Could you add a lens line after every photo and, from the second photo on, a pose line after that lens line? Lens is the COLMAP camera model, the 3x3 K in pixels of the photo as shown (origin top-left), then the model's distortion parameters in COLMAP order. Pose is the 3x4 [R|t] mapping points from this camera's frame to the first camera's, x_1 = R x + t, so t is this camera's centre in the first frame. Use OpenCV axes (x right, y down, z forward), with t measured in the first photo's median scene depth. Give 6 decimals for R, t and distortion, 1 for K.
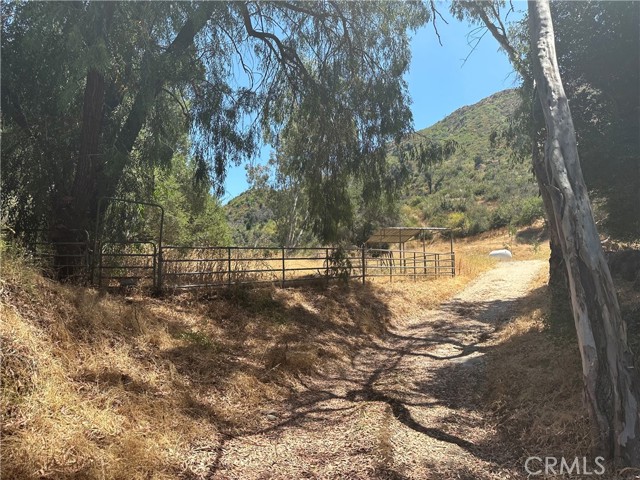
lens RADIAL K [[453.0, 0, 320.0], [0, 453.0, 240.0], [0, 0, 1]] dist [0.110738, -0.209463]
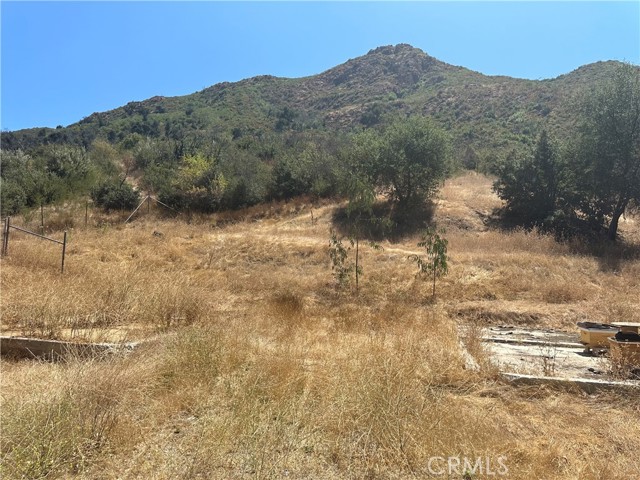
lens RADIAL K [[453.0, 0, 320.0], [0, 453.0, 240.0], [0, 0, 1]] dist [0.110738, -0.209463]
pose [[0.857600, 0.067633, 0.509851, 0.179847], [-0.086242, 0.996190, 0.012918, 0.006009], [-0.507035, -0.055049, 0.860166, 0.557781]]
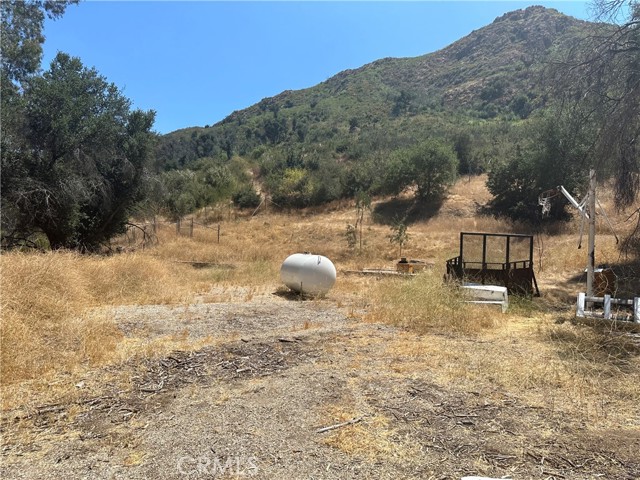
lens RADIAL K [[446.2, 0, 319.8], [0, 446.2, 252.4], [0, 0, 1]] dist [0.058346, -0.082000]
pose [[0.965873, 0.030237, 0.257246, 0.170403], [-0.058704, 0.992874, 0.103709, -0.008721], [-0.252276, -0.115271, 0.960765, 0.363230]]
